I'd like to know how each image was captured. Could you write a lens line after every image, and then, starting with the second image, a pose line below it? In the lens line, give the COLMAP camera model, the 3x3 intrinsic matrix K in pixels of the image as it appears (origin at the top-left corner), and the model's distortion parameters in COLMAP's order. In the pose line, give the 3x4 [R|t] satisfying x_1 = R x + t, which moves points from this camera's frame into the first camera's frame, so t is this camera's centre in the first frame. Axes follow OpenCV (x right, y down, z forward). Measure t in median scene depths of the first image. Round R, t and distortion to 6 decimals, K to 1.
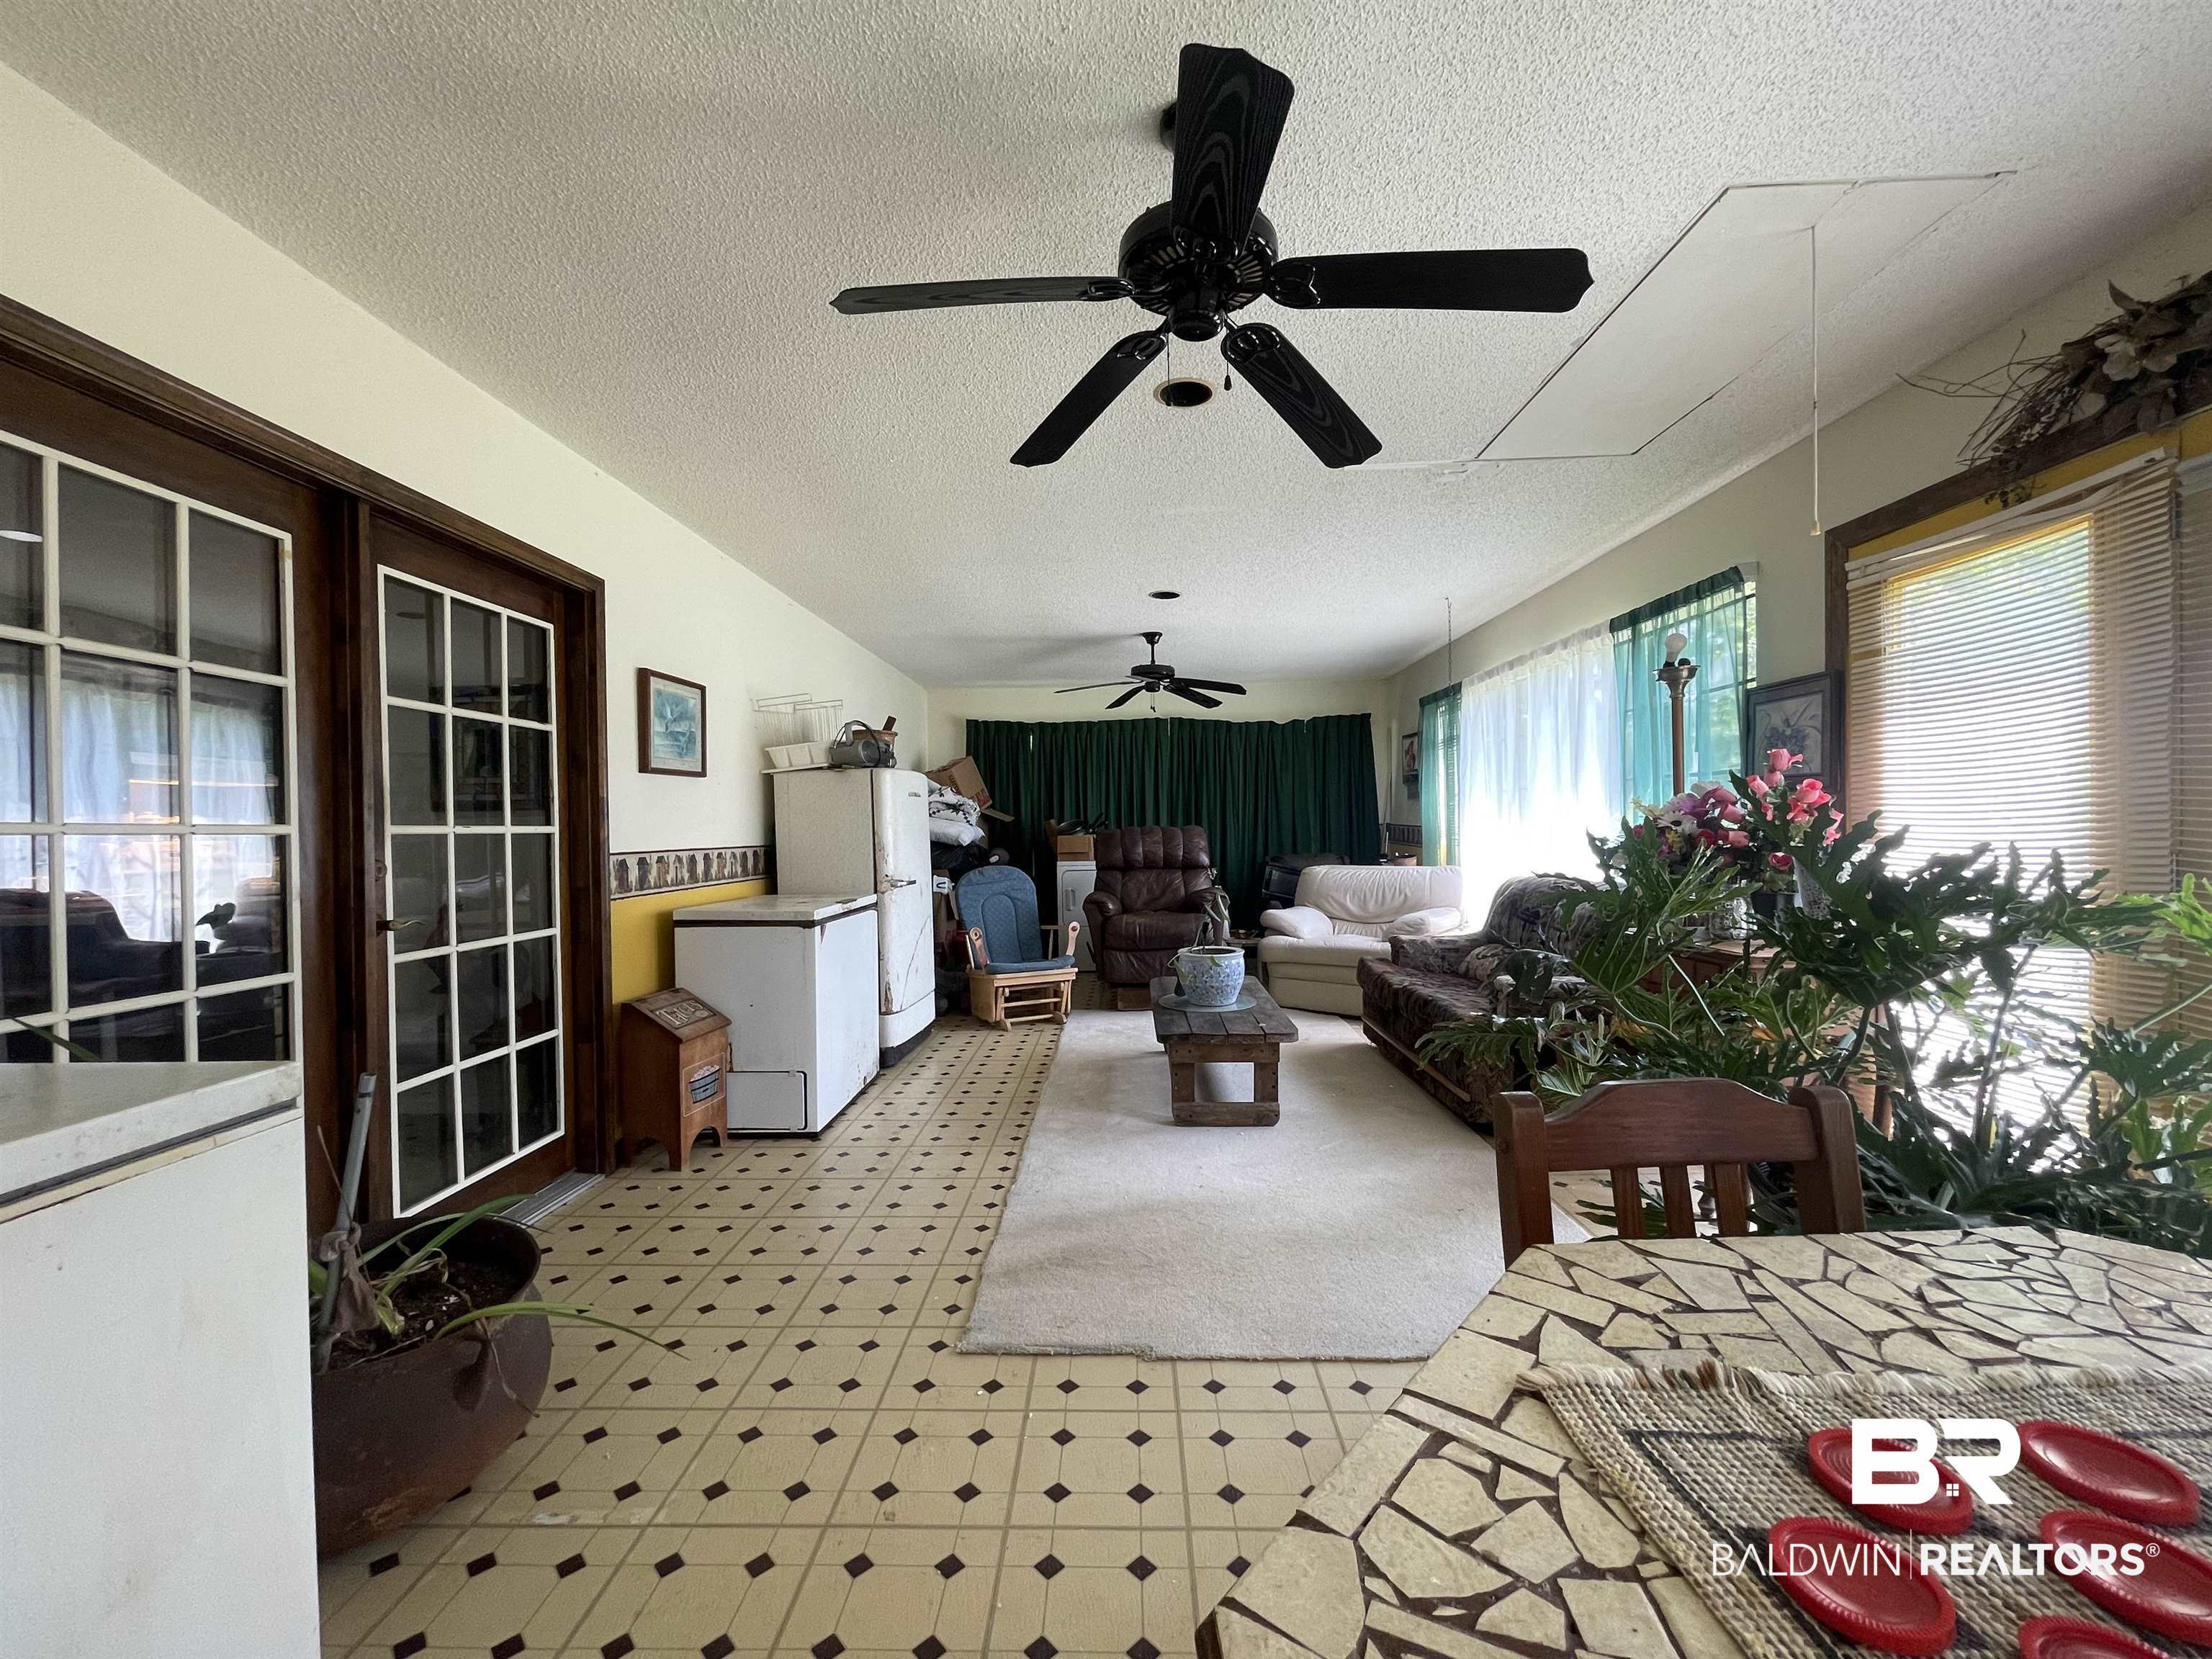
lens RADIAL K [[890.1, 0, 1106.0], [0, 890.1, 829.5], [0, 0, 1]] dist [-0.006453, 0.000522]
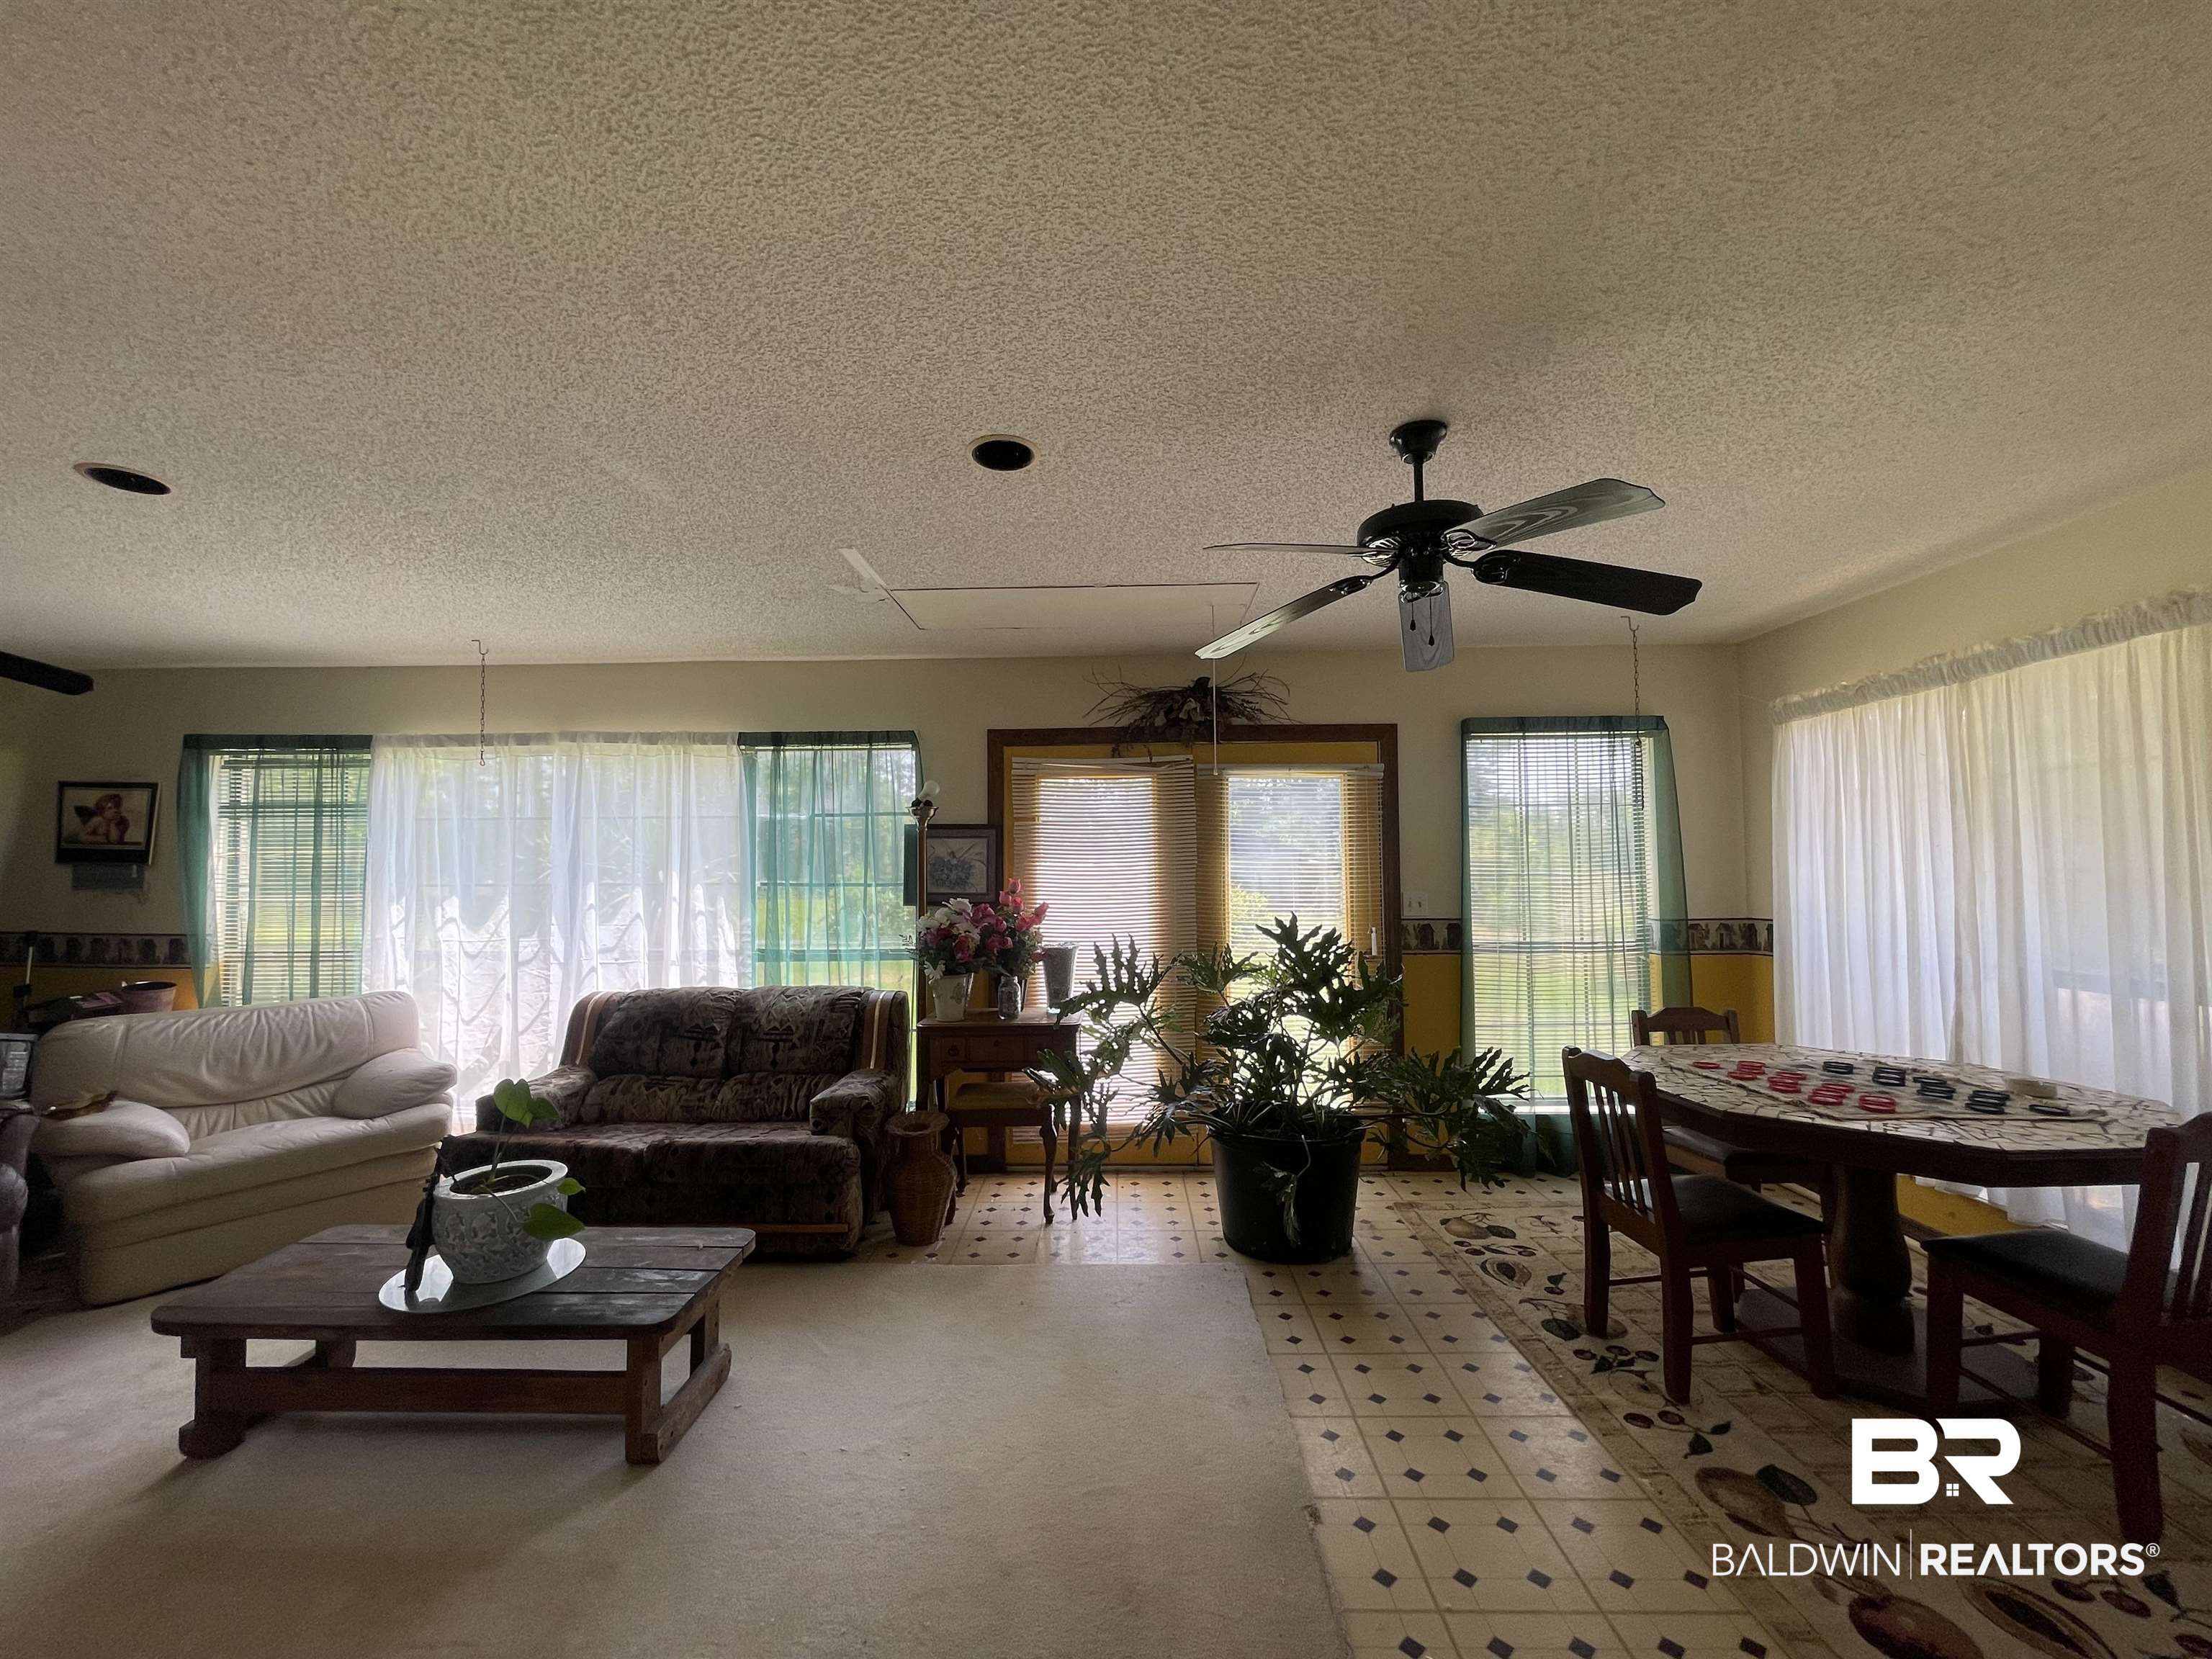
lens RADIAL K [[890.1, 0, 1106.0], [0, 890.1, 829.5], [0, 0, 1]] dist [-0.006453, 0.000522]
pose [[-0.009058, 0.062798, 0.997985, -0.618766], [0.008768, 0.997993, -0.062719, -0.070818], [-0.999921, 0.008182, -0.009591, 0.773998]]
